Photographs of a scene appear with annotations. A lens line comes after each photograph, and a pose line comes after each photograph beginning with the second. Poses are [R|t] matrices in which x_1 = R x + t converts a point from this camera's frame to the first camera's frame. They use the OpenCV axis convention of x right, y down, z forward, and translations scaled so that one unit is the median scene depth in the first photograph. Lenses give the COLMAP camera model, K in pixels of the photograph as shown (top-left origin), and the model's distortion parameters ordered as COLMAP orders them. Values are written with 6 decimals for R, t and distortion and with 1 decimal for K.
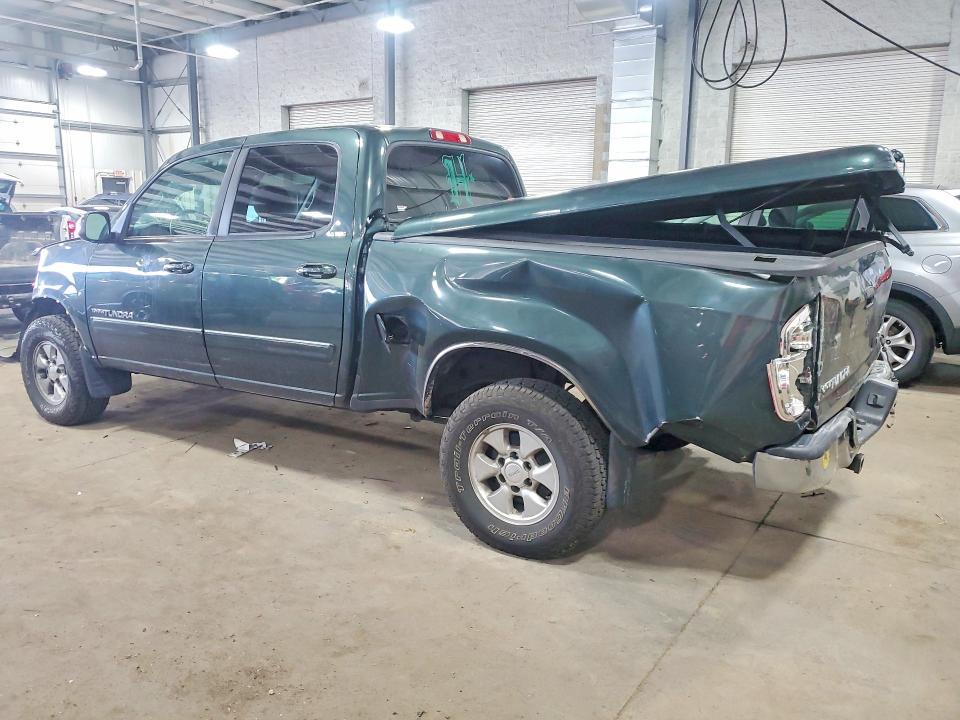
lens RADIAL K [[794.8, 0, 476.1], [0, 794.8, 357.3], [0, 0, 1]] dist [-0.002761, 0.000549]
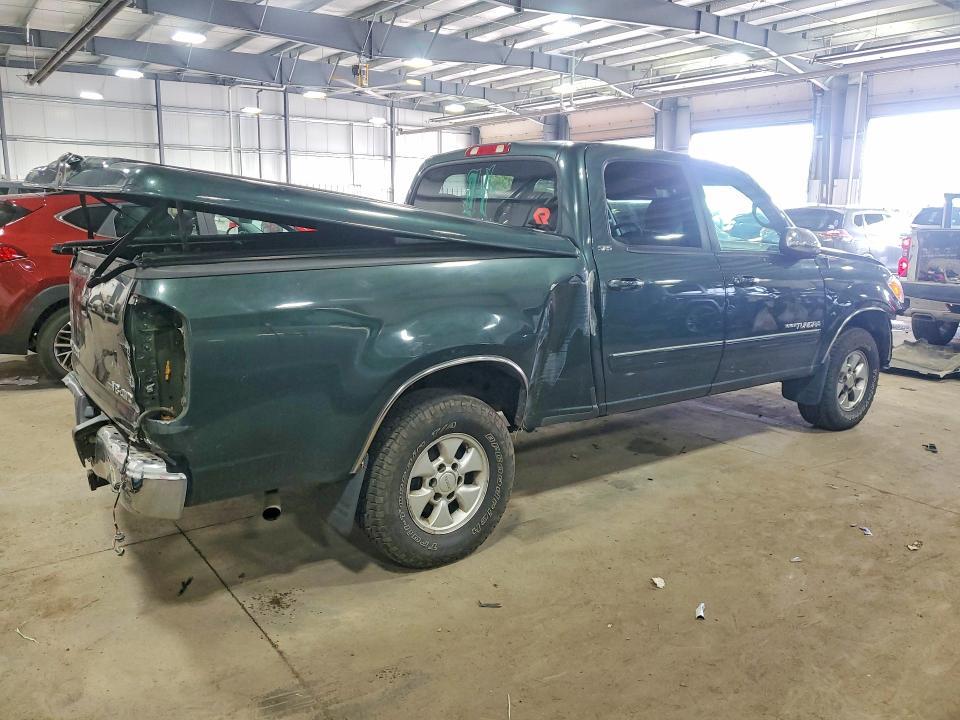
lens RADIAL K [[794.8, 0, 477.0], [0, 794.8, 361.2], [0, 0, 1]] dist [-0.002761, 0.000549]
pose [[-0.387037, 0.169934, -0.906270, 1.067311], [-0.189262, 0.947302, 0.258455, -0.318549], [0.902431, 0.271555, -0.334479, 1.583800]]
